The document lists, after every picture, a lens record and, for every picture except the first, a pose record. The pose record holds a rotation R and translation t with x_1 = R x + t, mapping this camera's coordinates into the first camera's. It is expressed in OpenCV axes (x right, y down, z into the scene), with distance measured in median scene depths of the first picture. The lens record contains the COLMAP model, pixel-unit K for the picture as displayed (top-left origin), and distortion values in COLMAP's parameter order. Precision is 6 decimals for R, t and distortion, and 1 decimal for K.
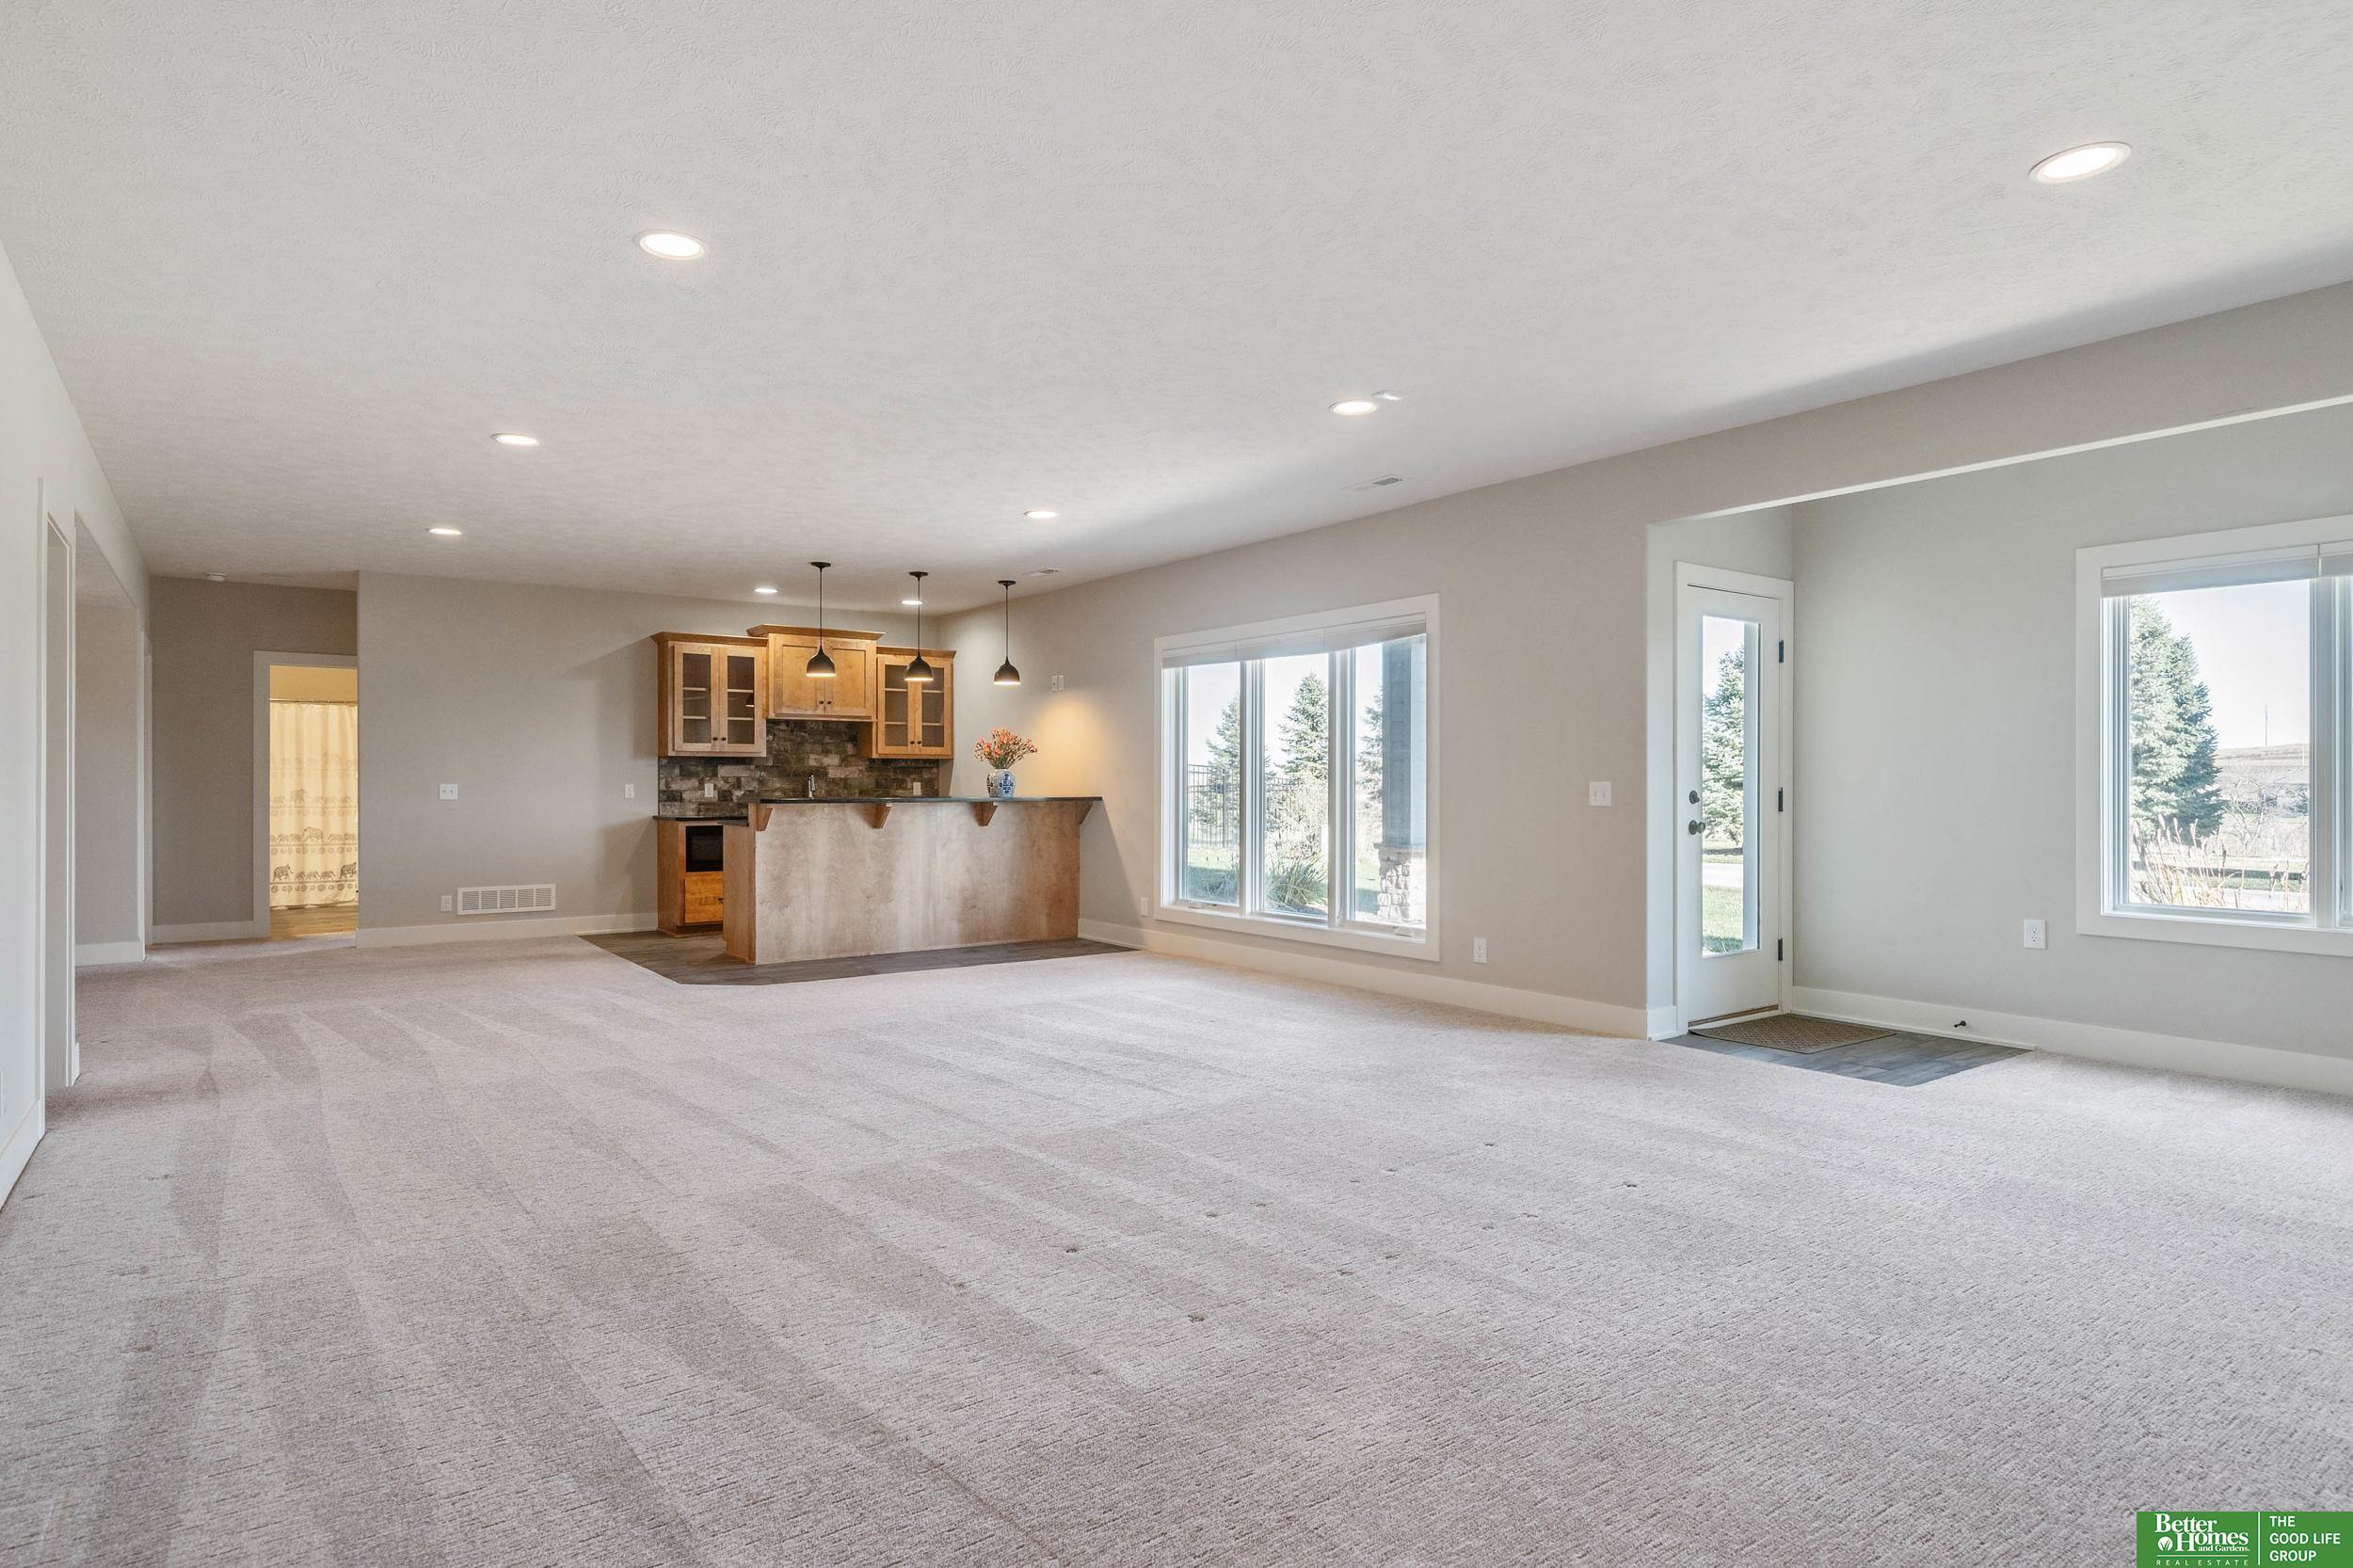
lens RADIAL K [[1253.8, 0, 1170.8], [0, 1253.8, 779.3], [0, 0, 1]] dist [0.001253, -0.000695]
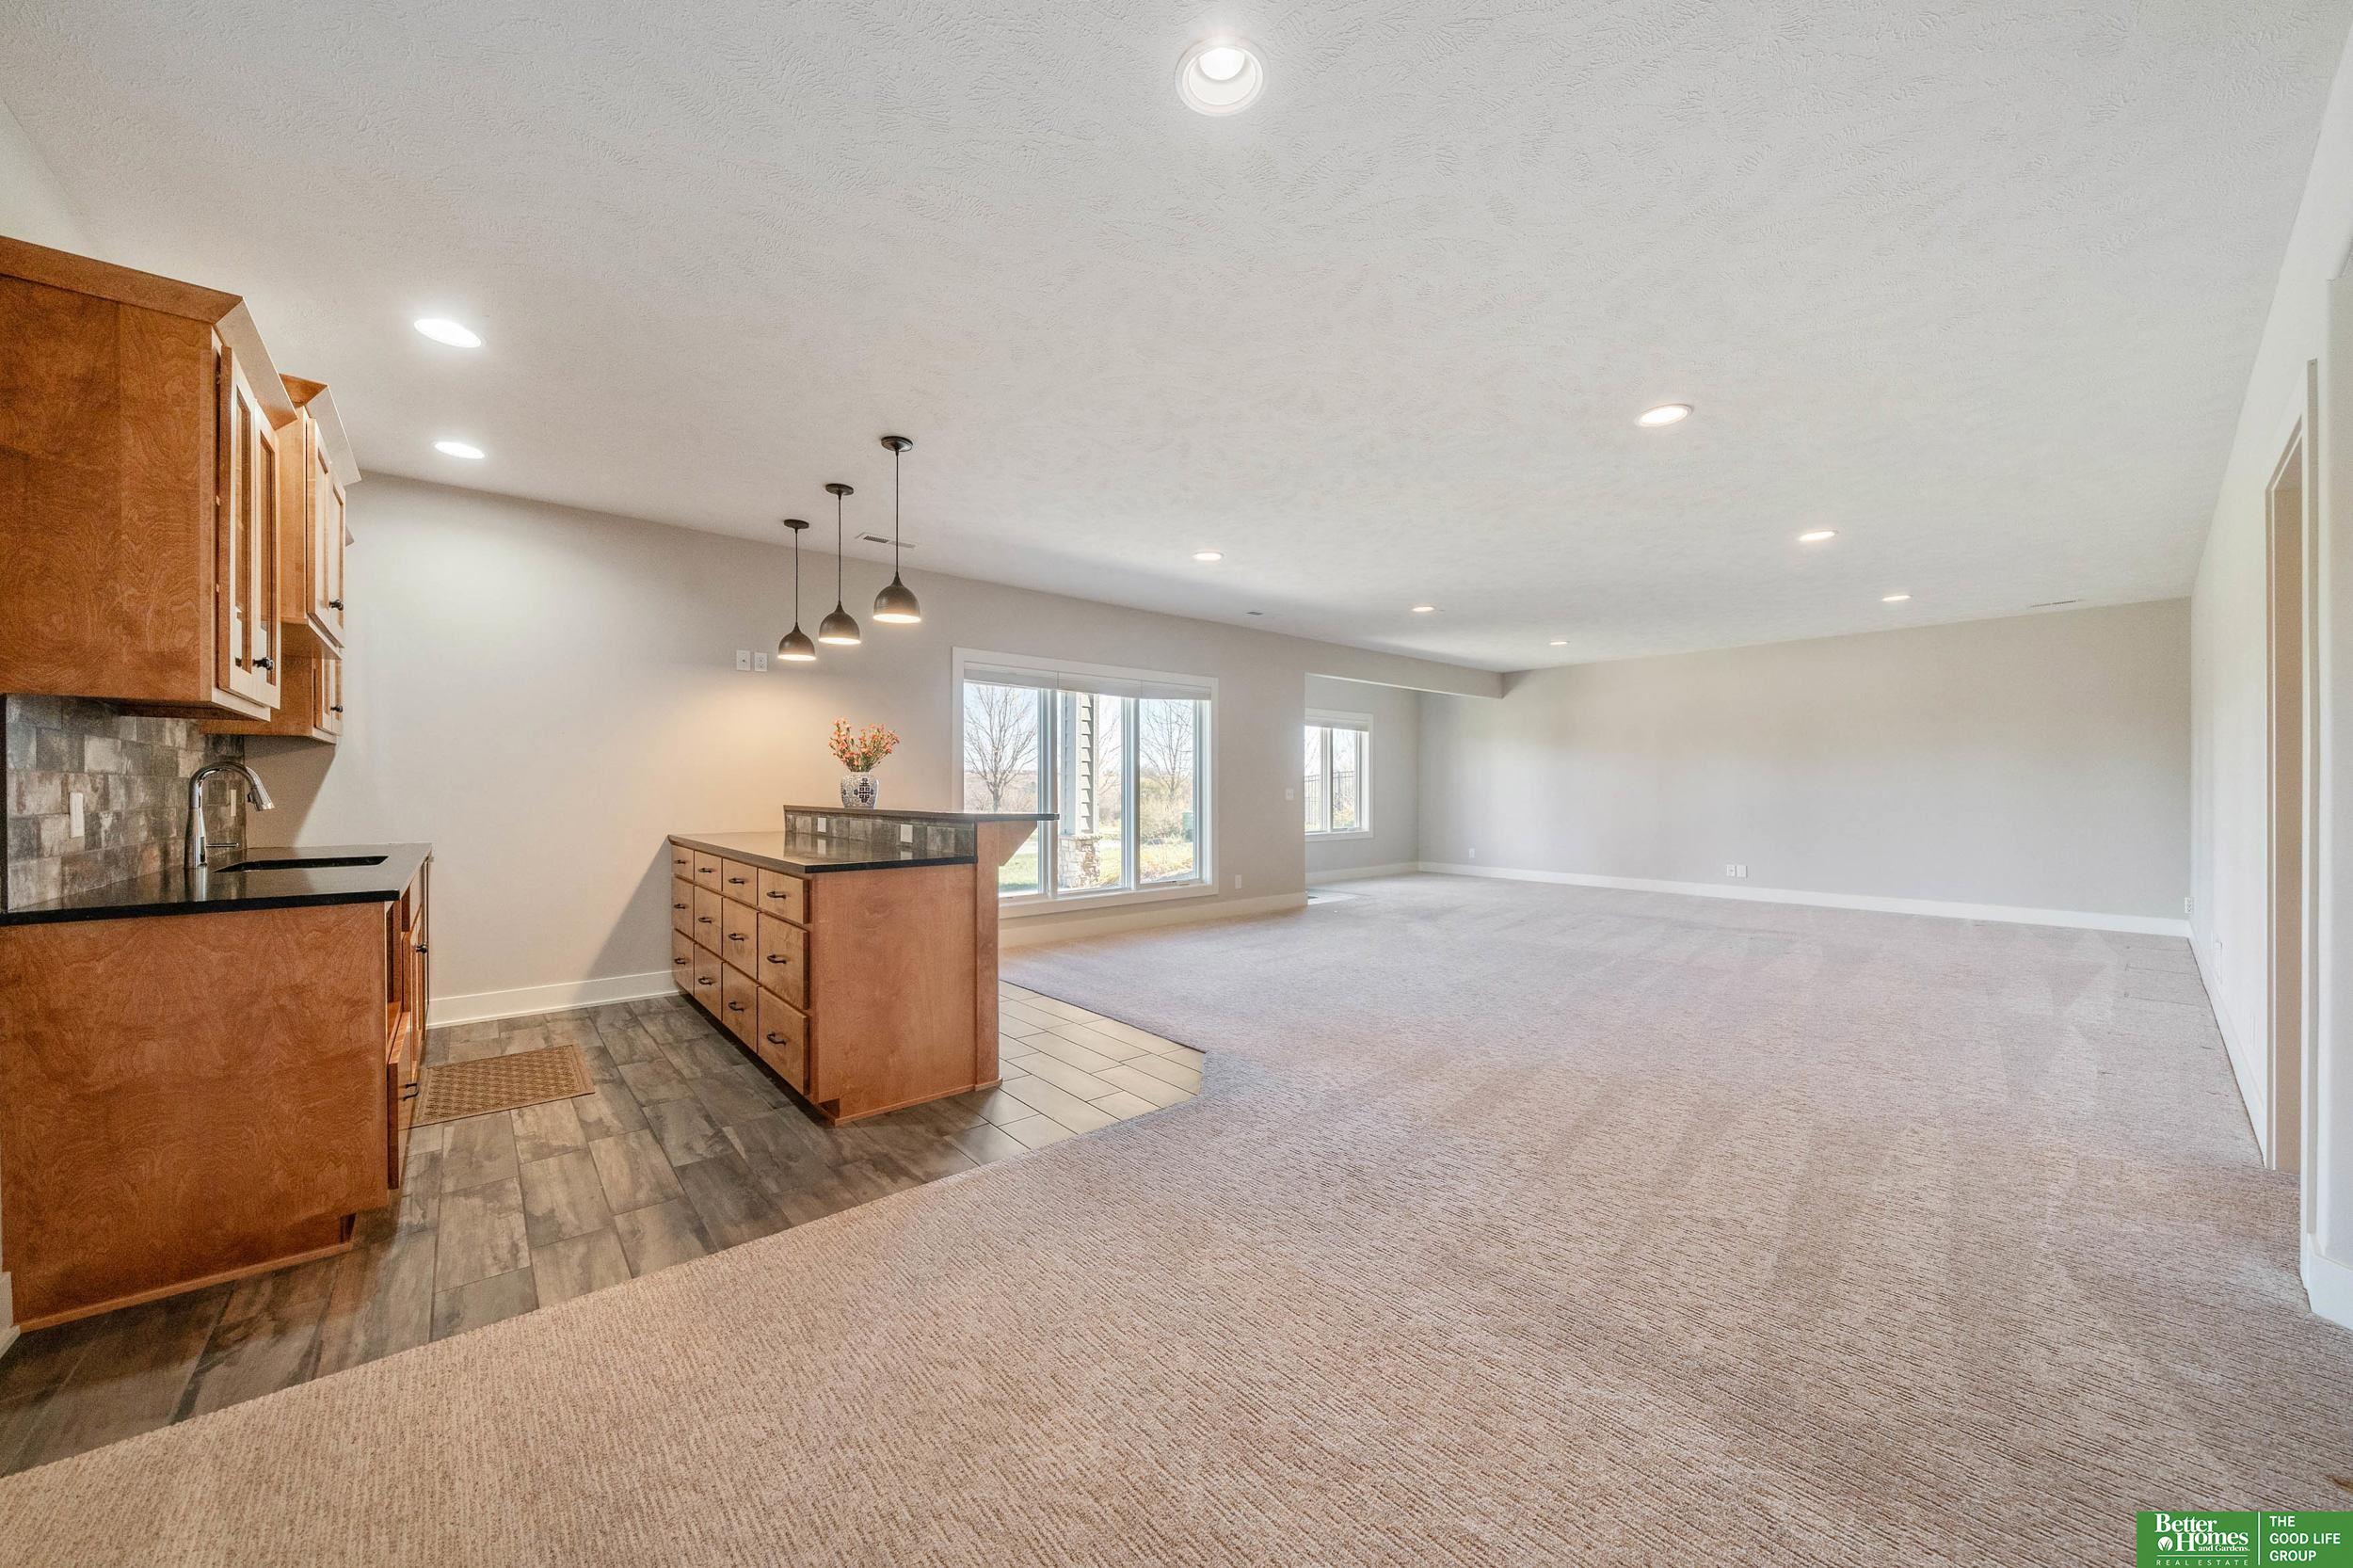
lens RADIAL K [[835.2, 0, 1166.0], [0, 835.2, 788.8], [0, 0, 1]] dist [-0.005972, -0.000197]
pose [[-0.086134, 0.004734, 0.996272, -0.669777], [0.003307, 0.999985, -0.004465, 0.004879], [-0.996278, 0.002910, -0.086148, 0.855752]]
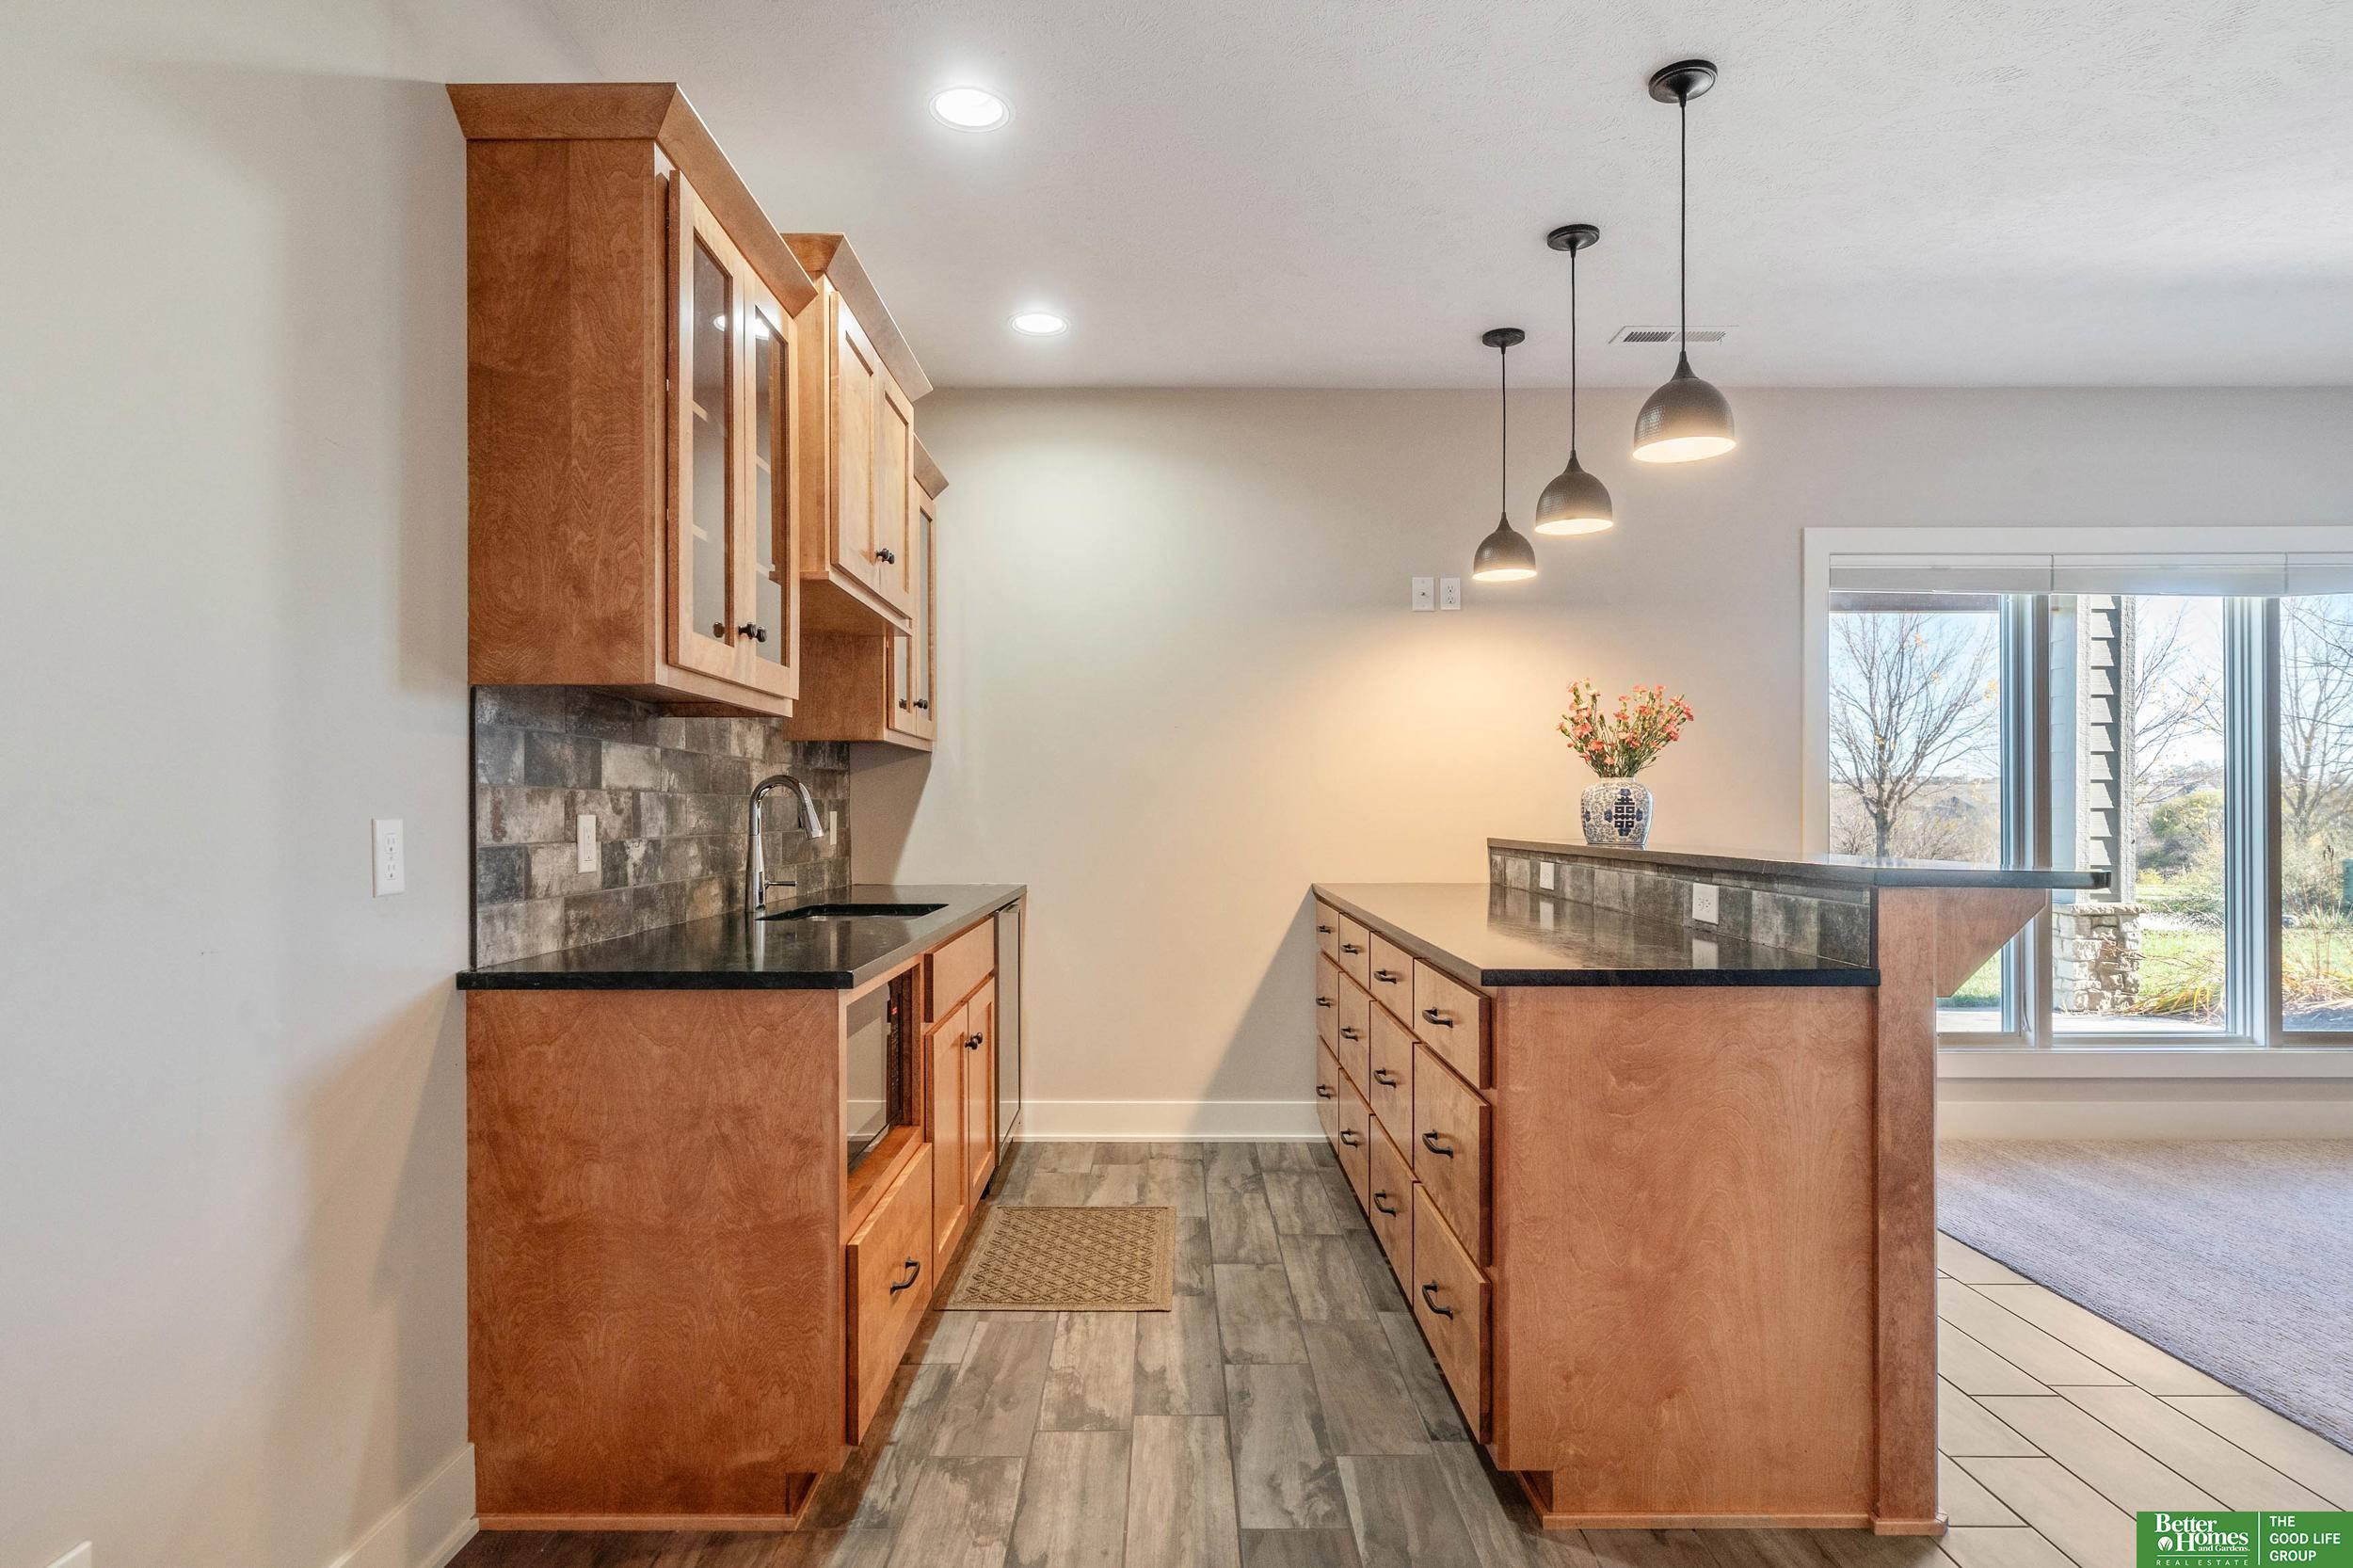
lens RADIAL K [[1308.6, 0, 1148.9], [0, 1308.6, 810.9], [0, 0, 1]] dist [-0.002436, 0.002903]
pose [[0.584311, 0.004006, 0.811520, -0.574368], [0.001033, 0.999983, -0.005680, 0.004768], [-0.811529, 0.004158, 0.584297, 0.874335]]
